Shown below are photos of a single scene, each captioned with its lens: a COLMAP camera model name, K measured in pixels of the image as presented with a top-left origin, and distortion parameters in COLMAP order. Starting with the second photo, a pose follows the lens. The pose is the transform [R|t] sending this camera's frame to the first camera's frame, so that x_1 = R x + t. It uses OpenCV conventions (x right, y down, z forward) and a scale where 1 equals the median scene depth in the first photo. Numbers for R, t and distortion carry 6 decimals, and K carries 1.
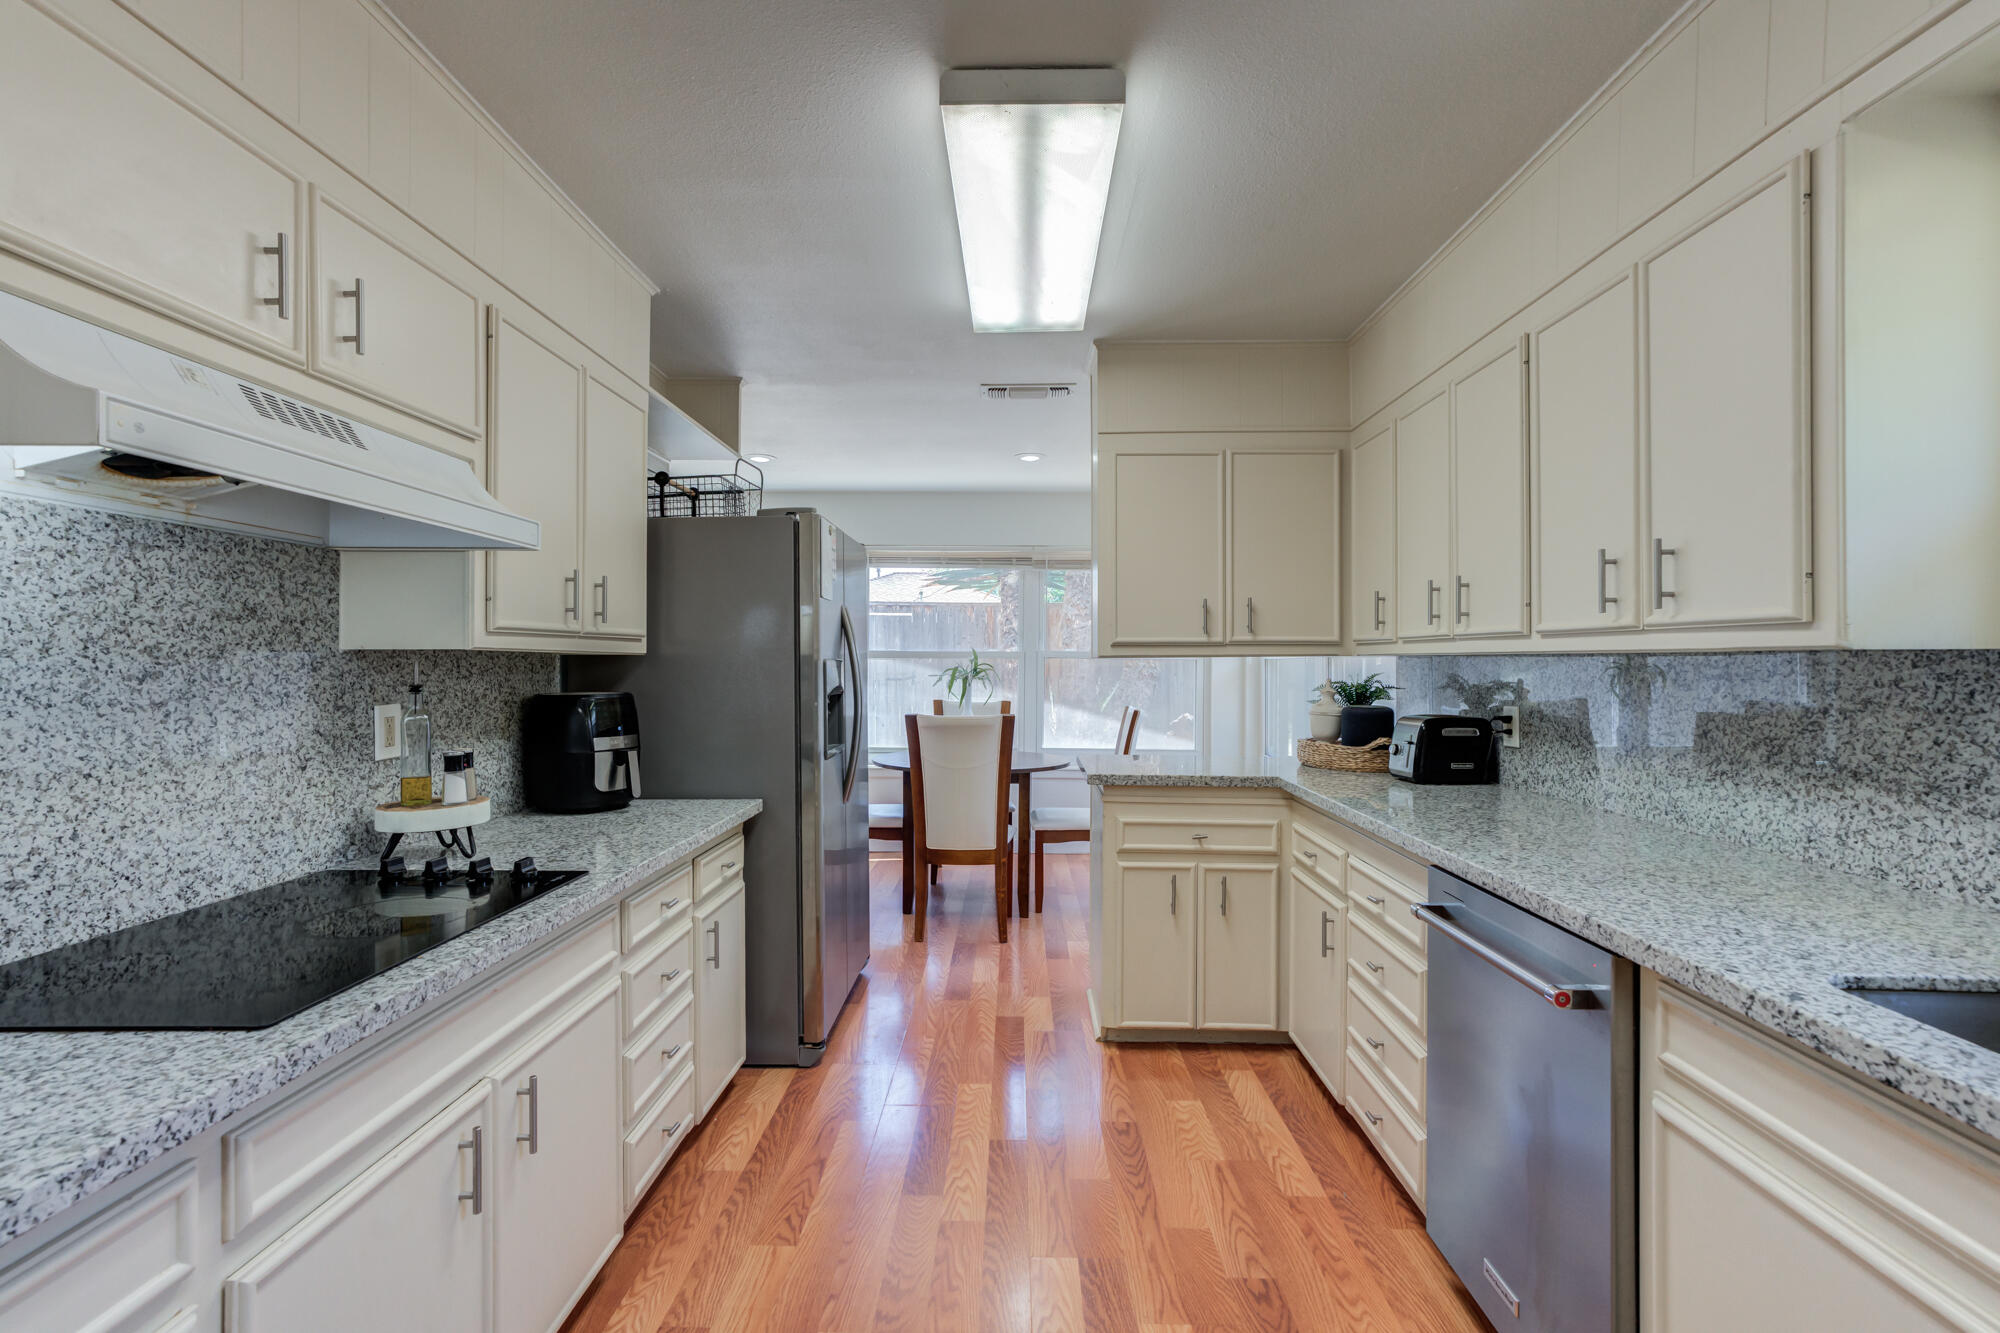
lens RADIAL K [[917.0, 0, 990.8], [0, 917.0, 652.5], [0, 0, 1]] dist [-0.017167, 0.012829]
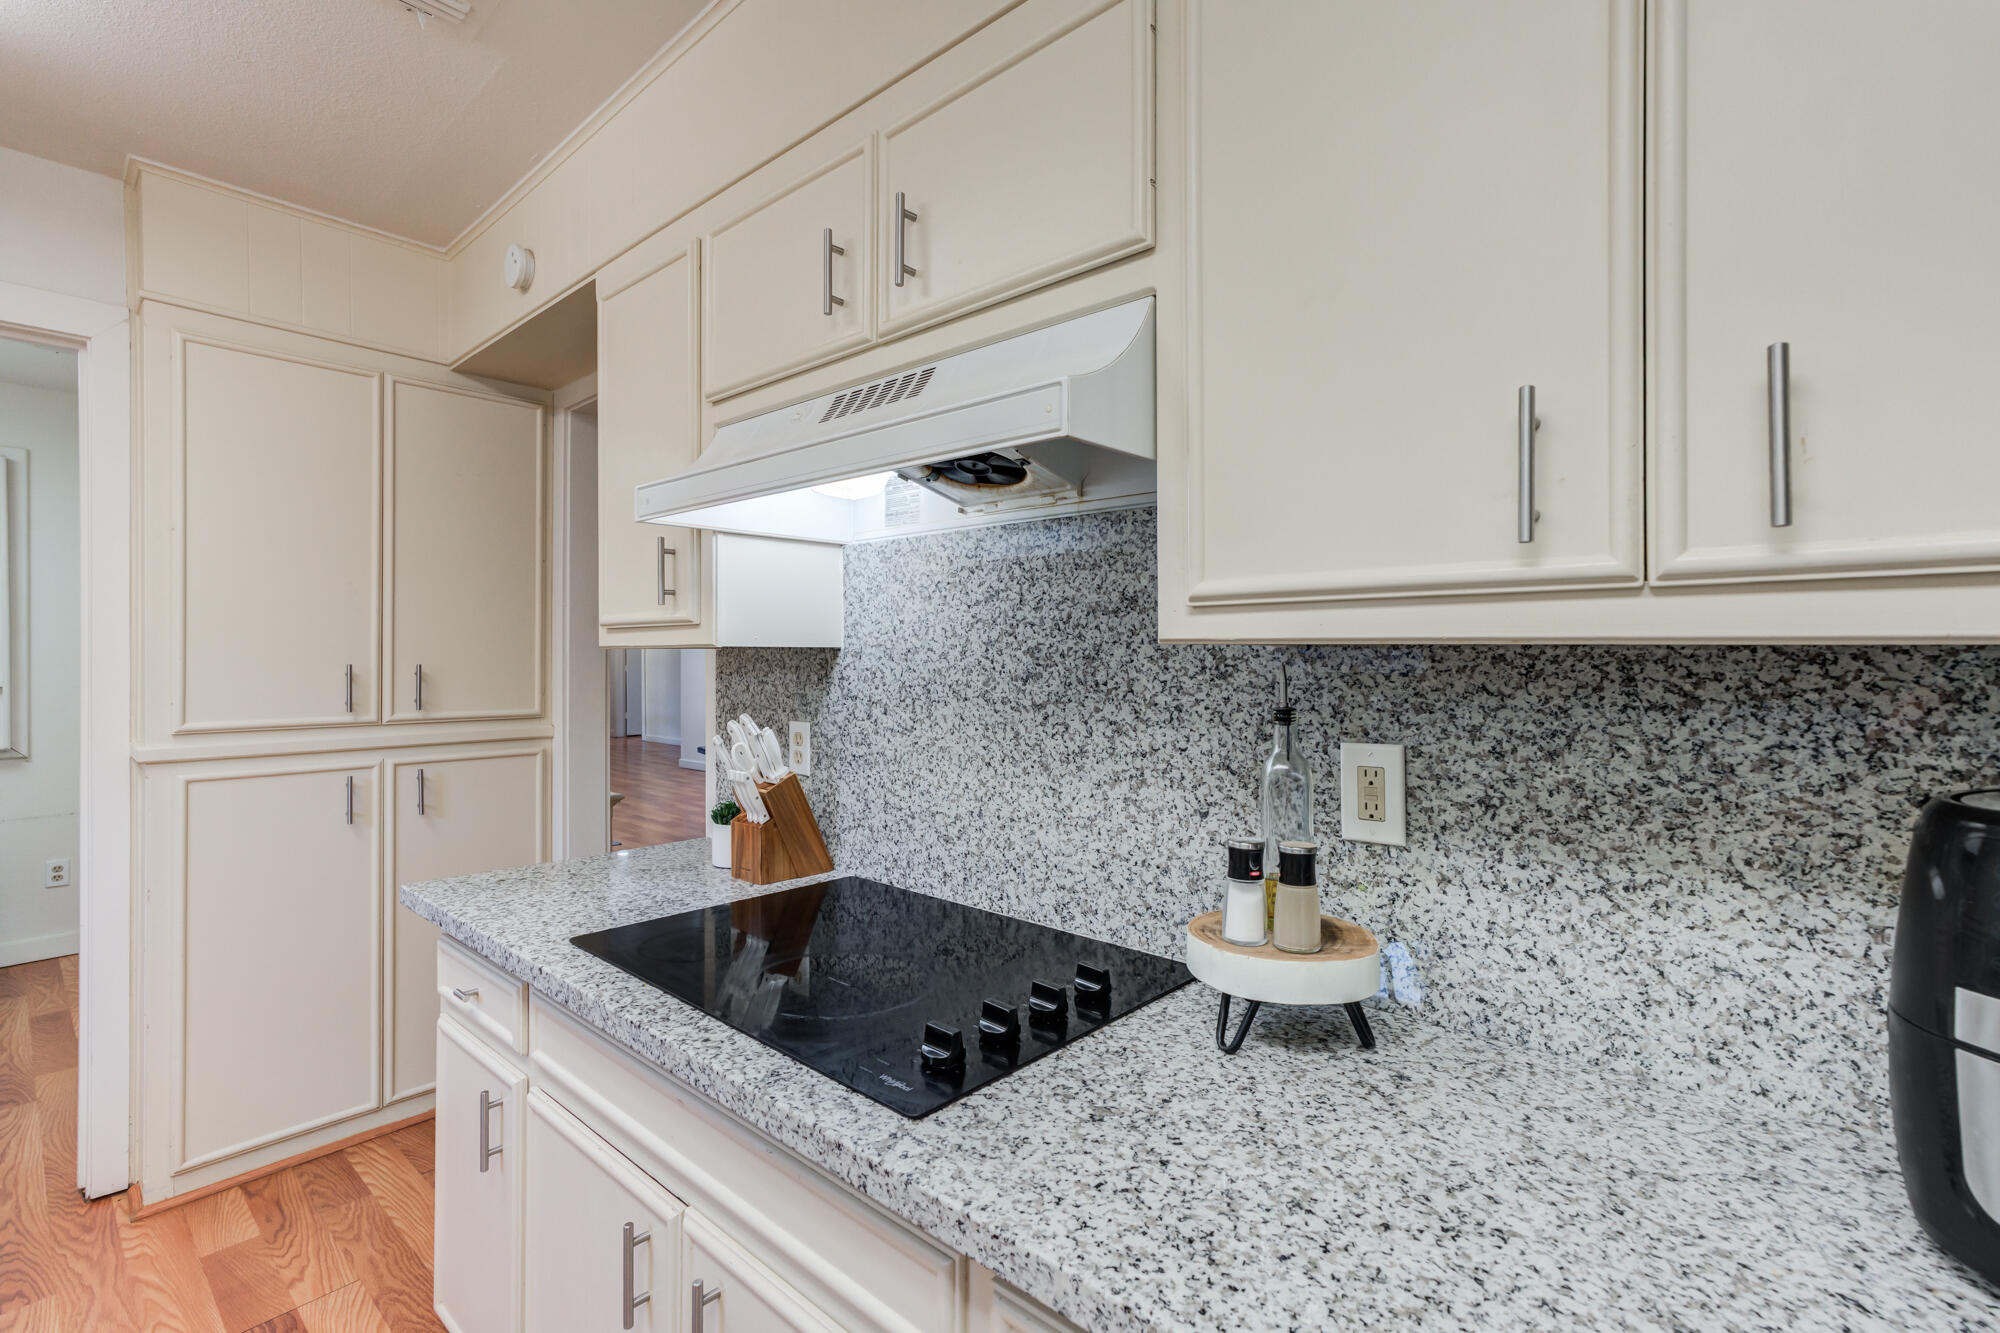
lens RADIAL K [[917.0, 0, 1018.9], [0, 917.0, 654.9], [0, 0, 1]] dist [-0.017167, 0.012829]
pose [[-0.642563, 0.000141, -0.766233, -0.109234], [0.006918, 0.999960, -0.005617, 0.005443], [0.766201, -0.008910, -0.642539, 1.279185]]
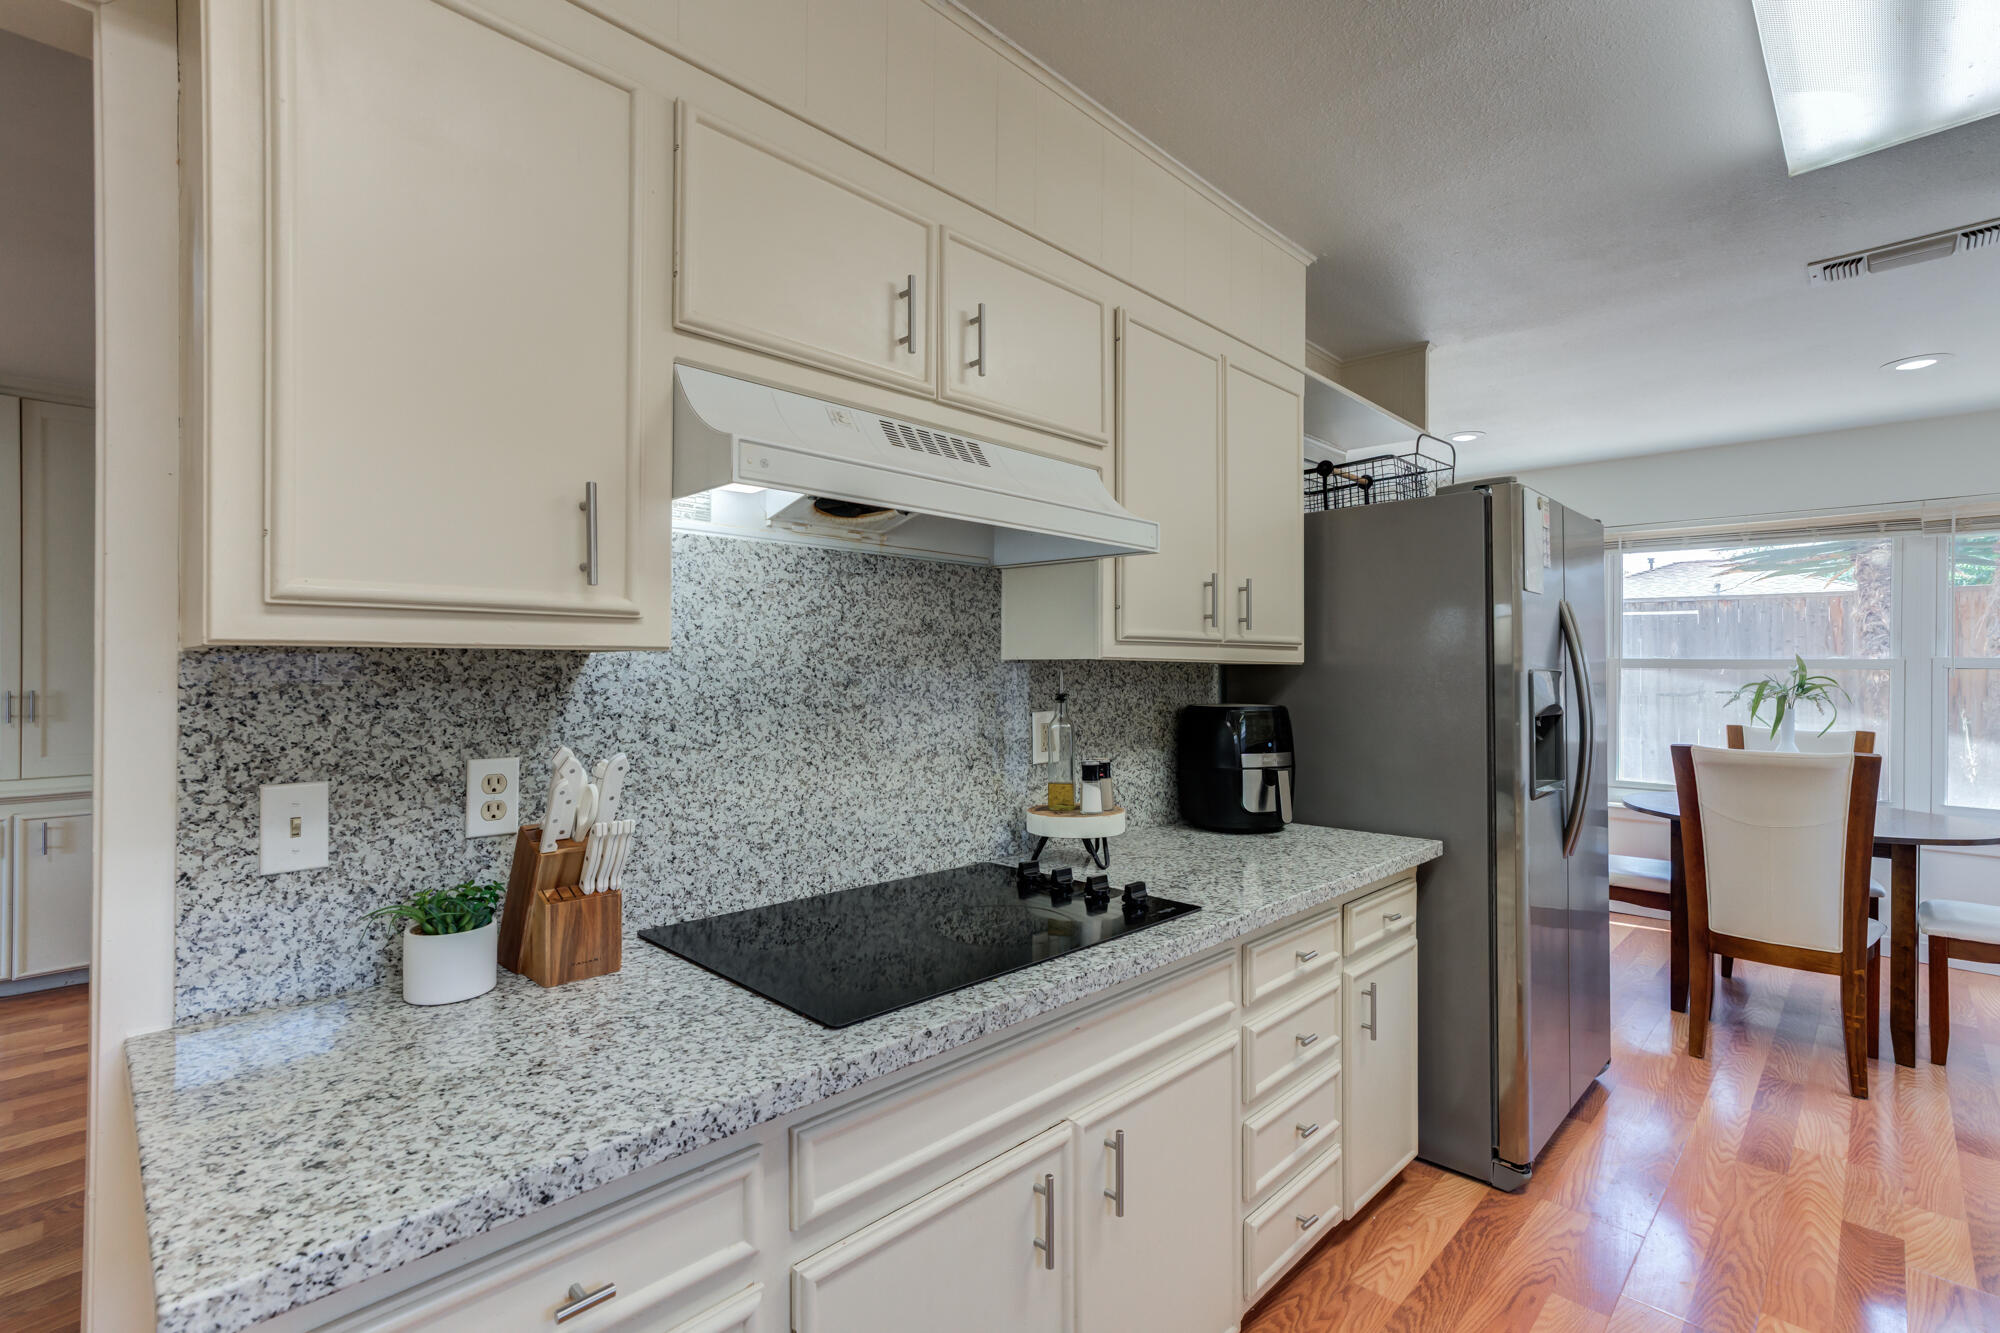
lens RADIAL K [[899.7, 0, 984.3], [0, 899.7, 662.5], [0, 0, 1]] dist [-0.011740, 0.008612]
pose [[0.722790, -0.002532, -0.691064, 0.013597], [0.002936, 0.999996, -0.000593, 0.000137], [0.691062, -0.001600, 0.722794, 0.209301]]
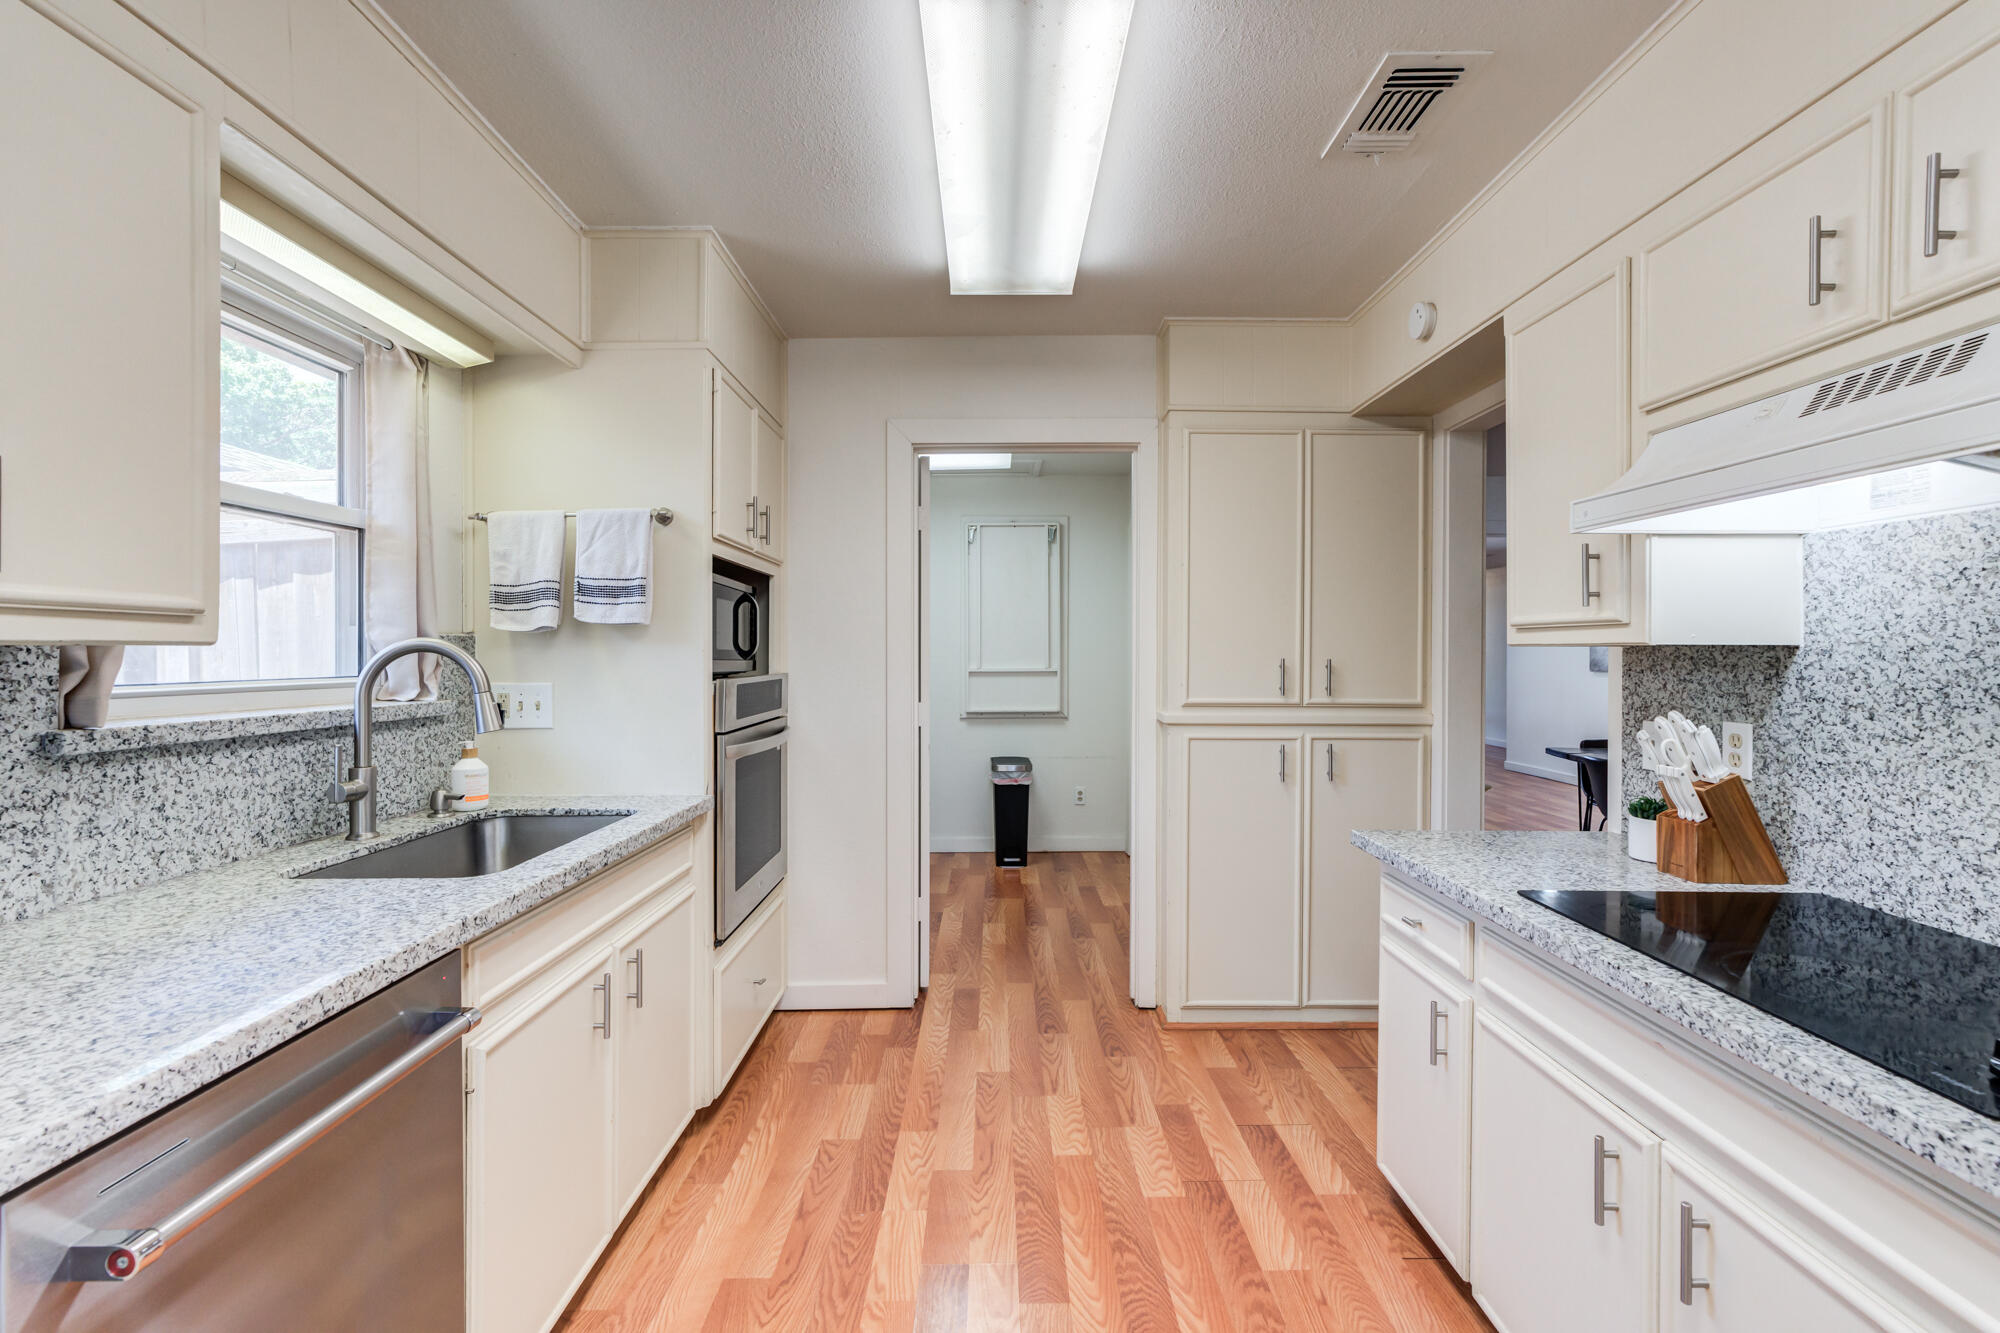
lens RADIAL K [[917.0, 0, 981.4], [0, 917.0, 652.7], [0, 0, 1]] dist [-0.017167, 0.012829]
pose [[-0.999881, -0.002434, -0.015203, 0.082728], [-0.002336, 0.999976, -0.006462, 0.006031], [0.015219, -0.006426, -0.999864, 1.392454]]
